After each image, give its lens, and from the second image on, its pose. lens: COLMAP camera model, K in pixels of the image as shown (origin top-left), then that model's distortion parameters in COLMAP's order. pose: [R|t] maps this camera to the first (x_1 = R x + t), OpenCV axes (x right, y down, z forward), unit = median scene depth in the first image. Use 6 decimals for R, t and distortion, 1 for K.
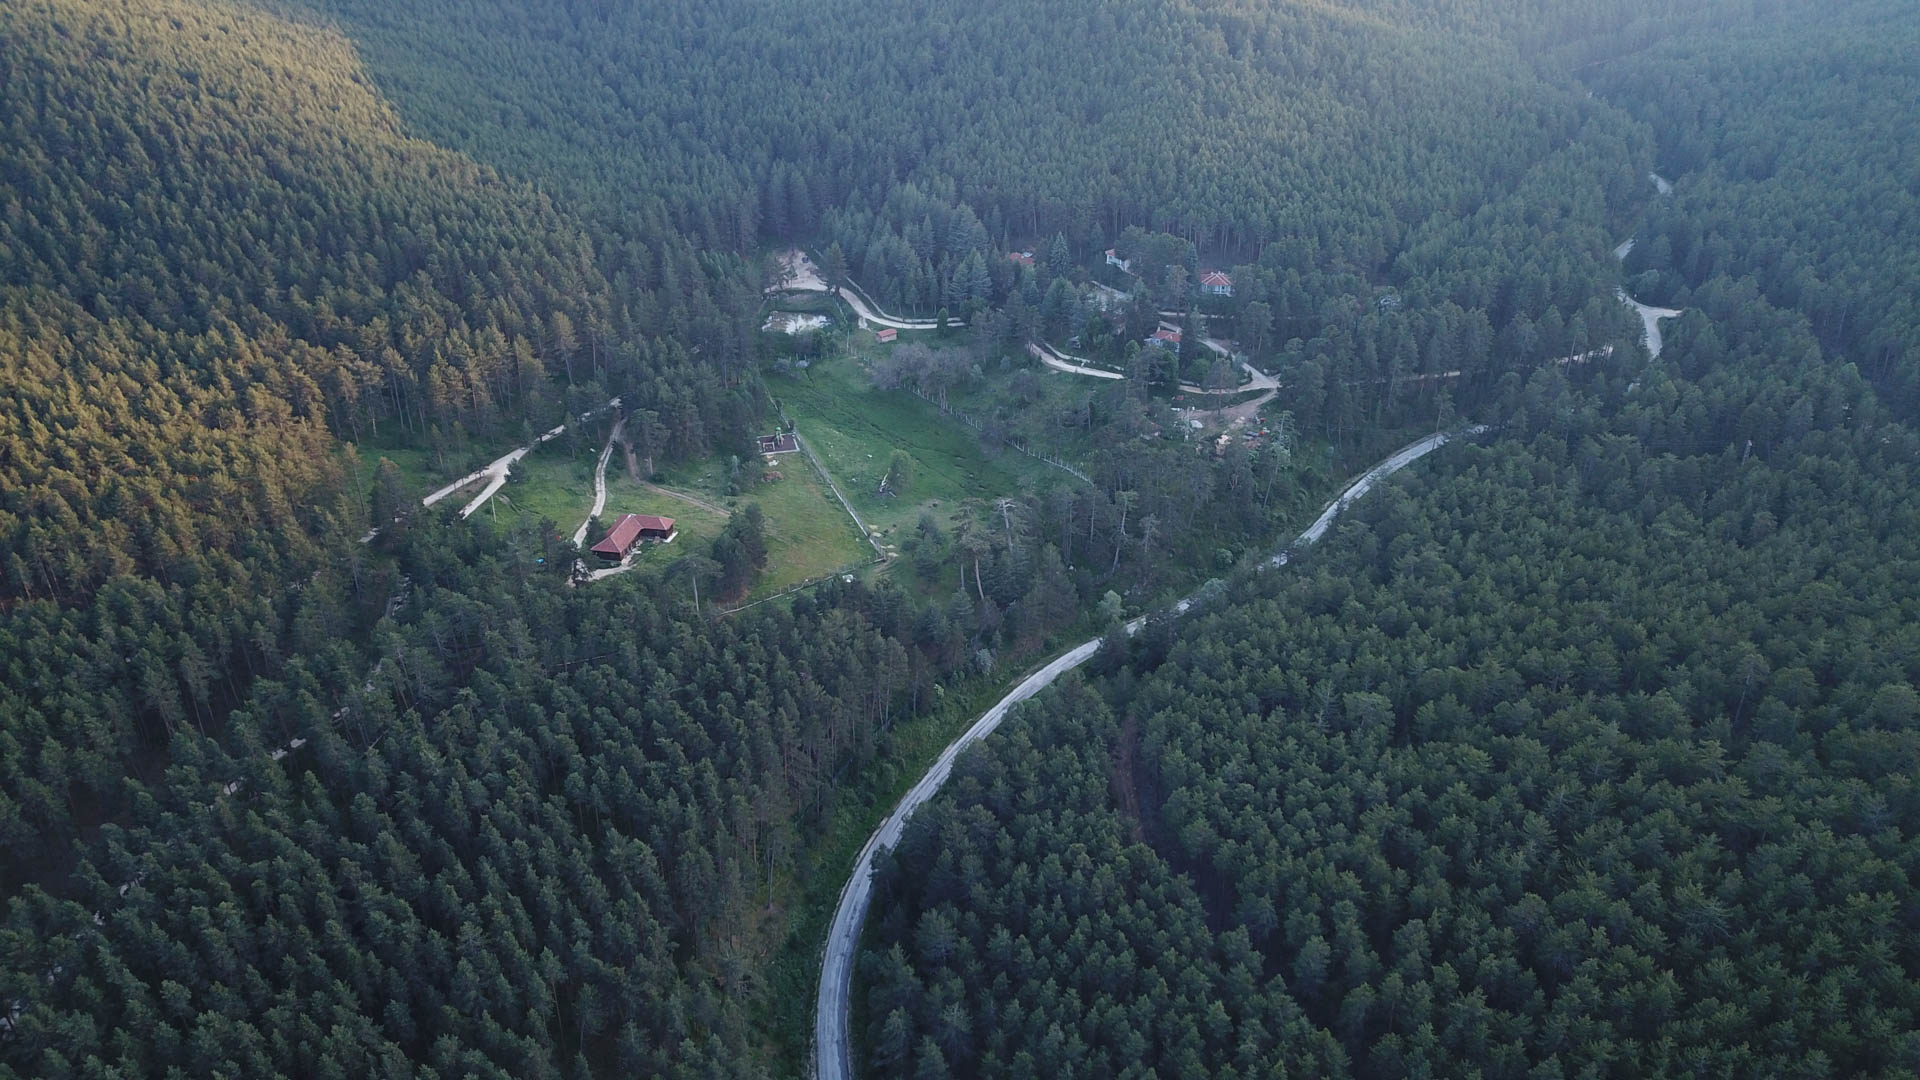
lens RADIAL K [[1489.9, 0, 952.0], [0, 1489.9, 531.1], [0, 0, 1]] dist [0.019962, -0.002791]
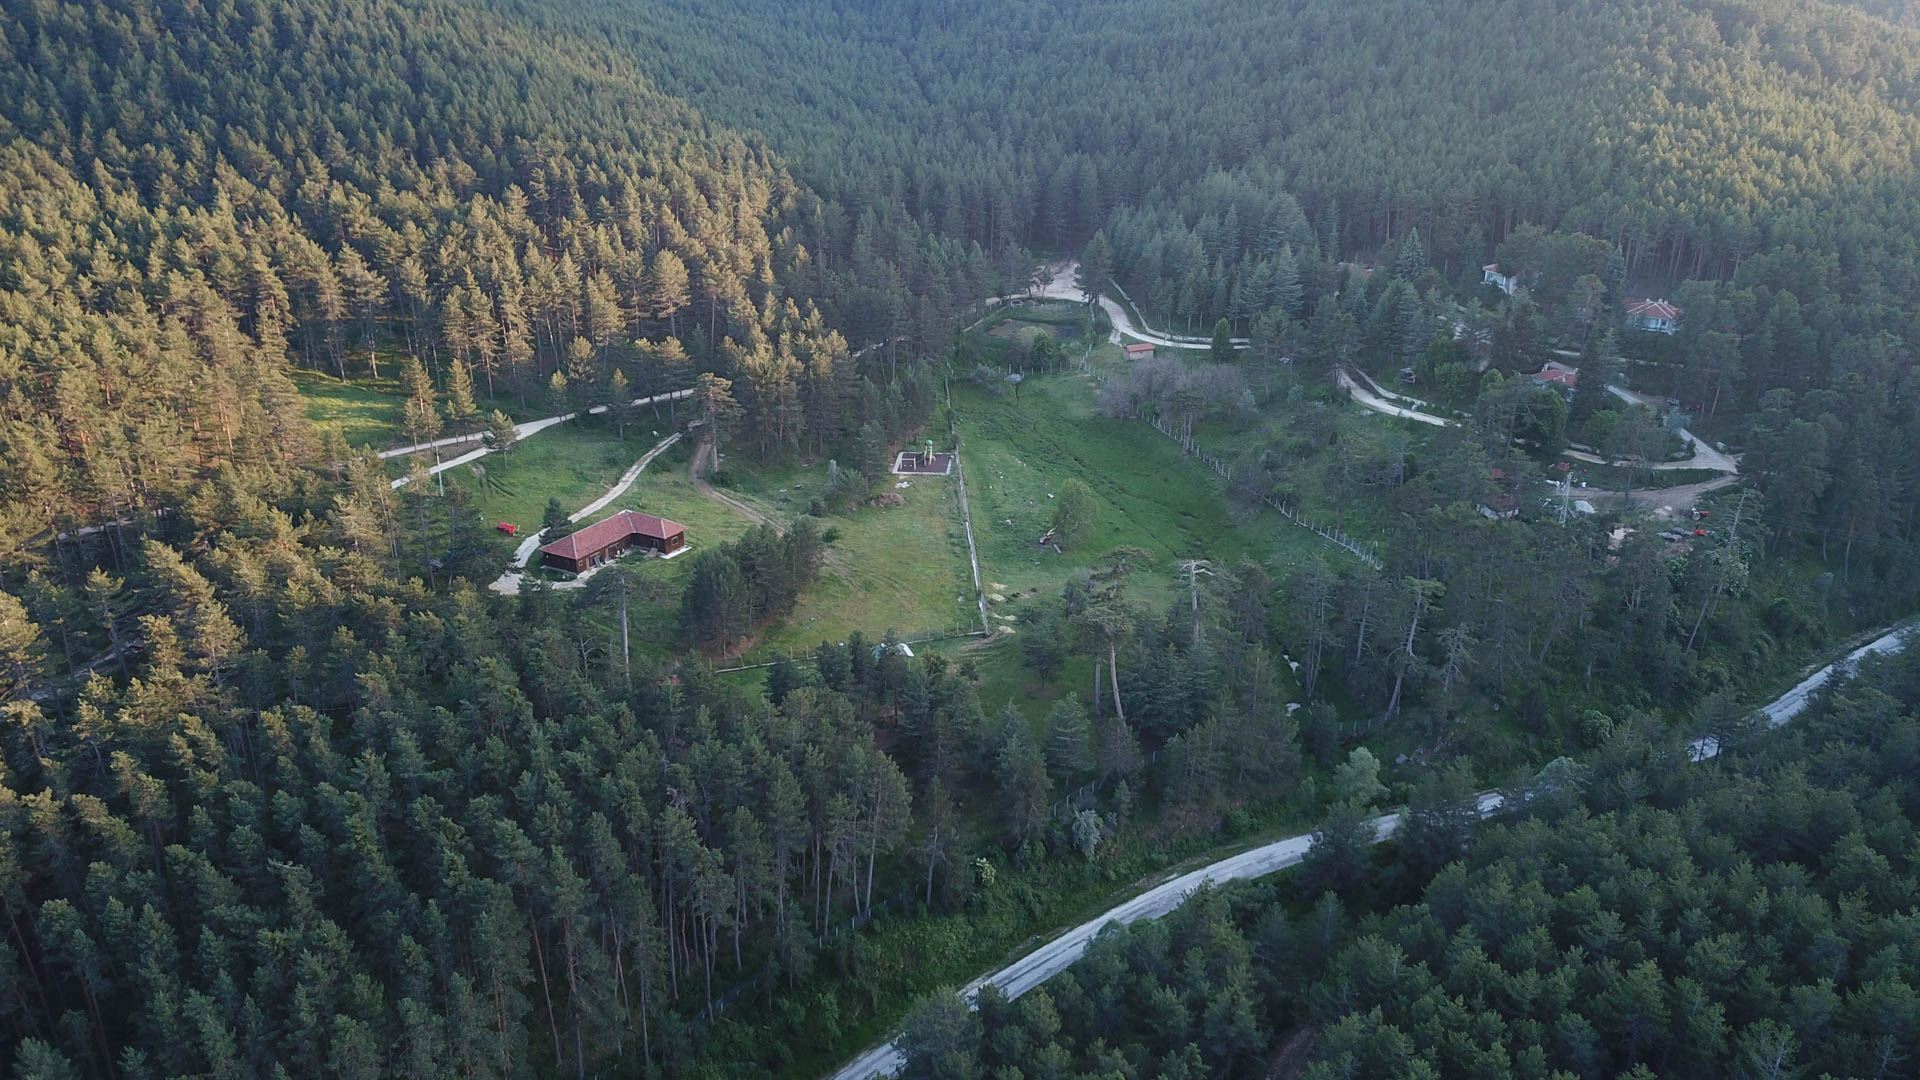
lens RADIAL K [[1489.9, 0, 952.0], [0, 1489.9, 531.1], [0, 0, 1]] dist [0.019962, -0.002791]
pose [[0.953896, 0.124656, -0.273027, 0.085337], [-0.149149, 0.986278, -0.070790, 0.018926], [0.260456, 0.108248, 0.959398, 0.347192]]
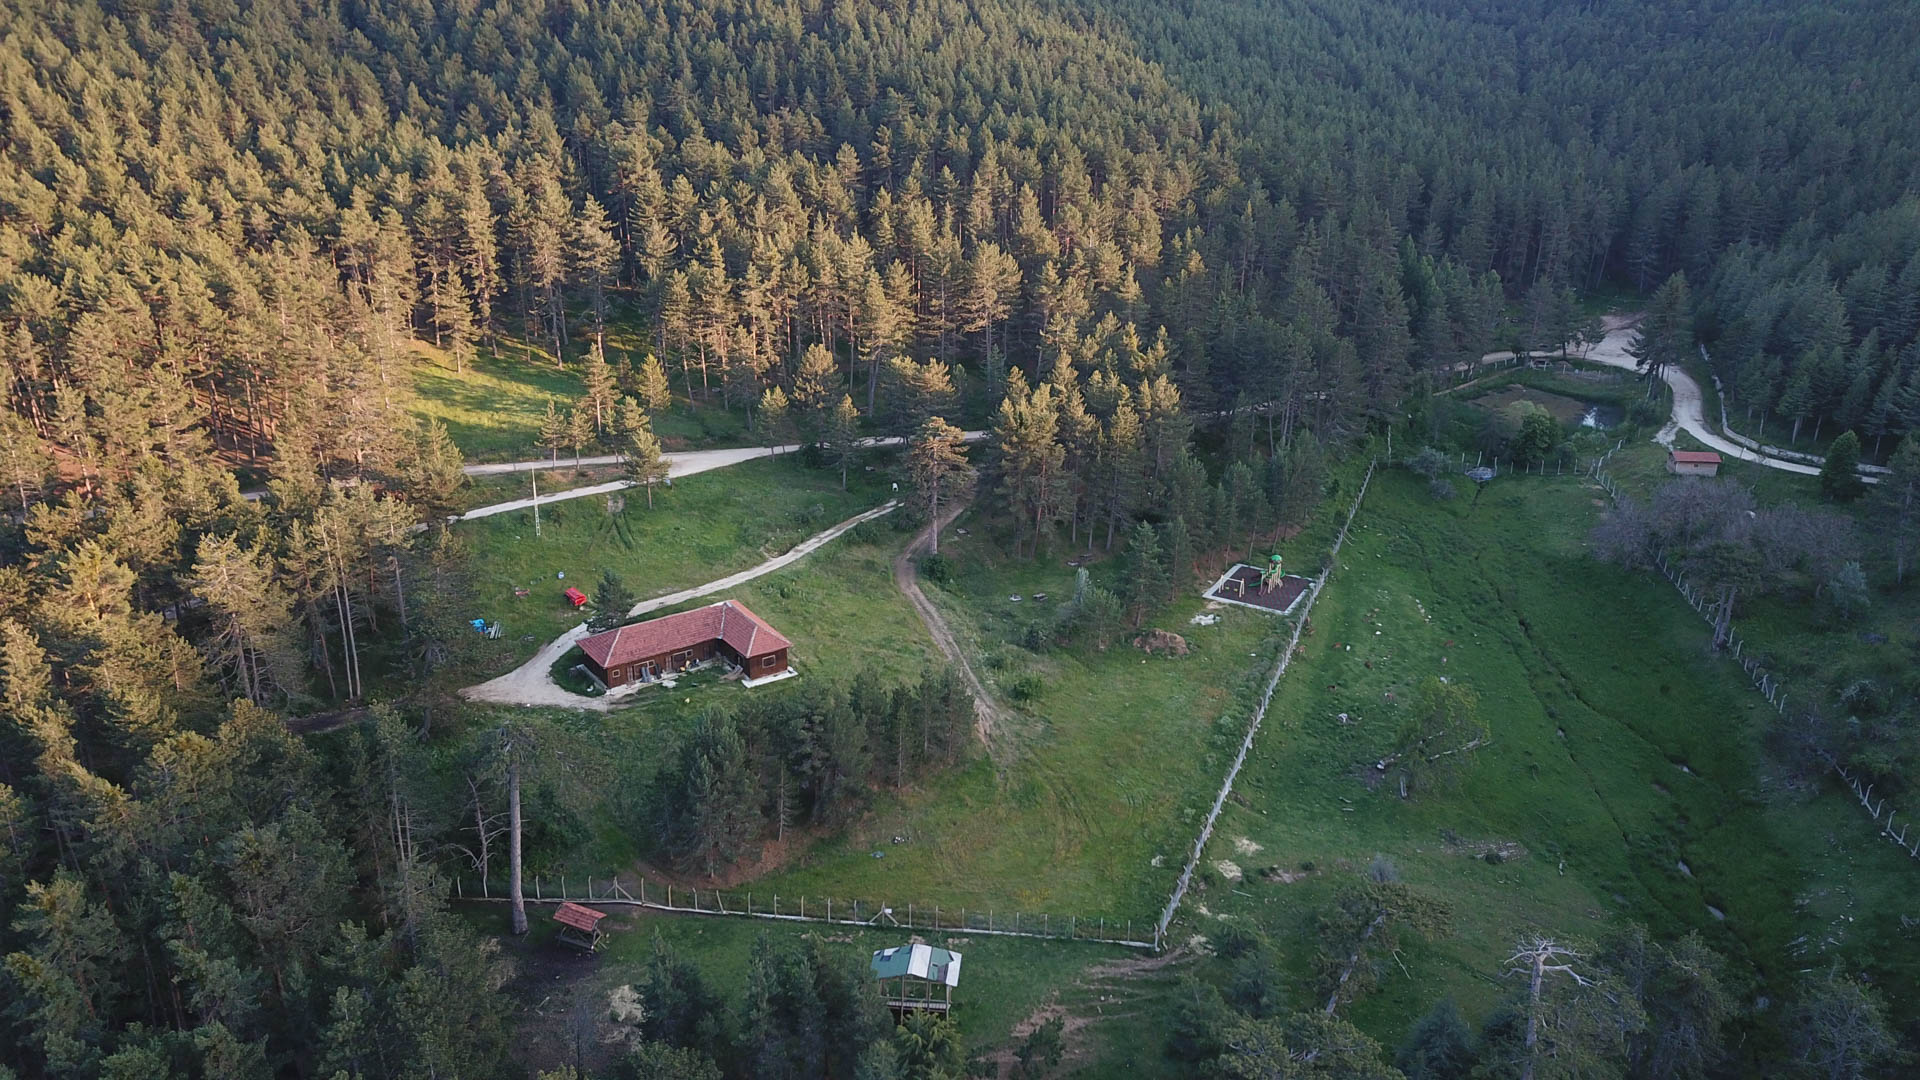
lens RADIAL K [[1474.3, 0, 934.1], [0, 1474.3, 542.2], [0, 0, 1]] dist [0.059199, -0.074595]
pose [[0.730526, 0.274057, -0.625479, 0.088052], [-0.327427, 0.944356, 0.031358, -0.053226], [0.599269, 0.181891, 0.779610, 0.581115]]
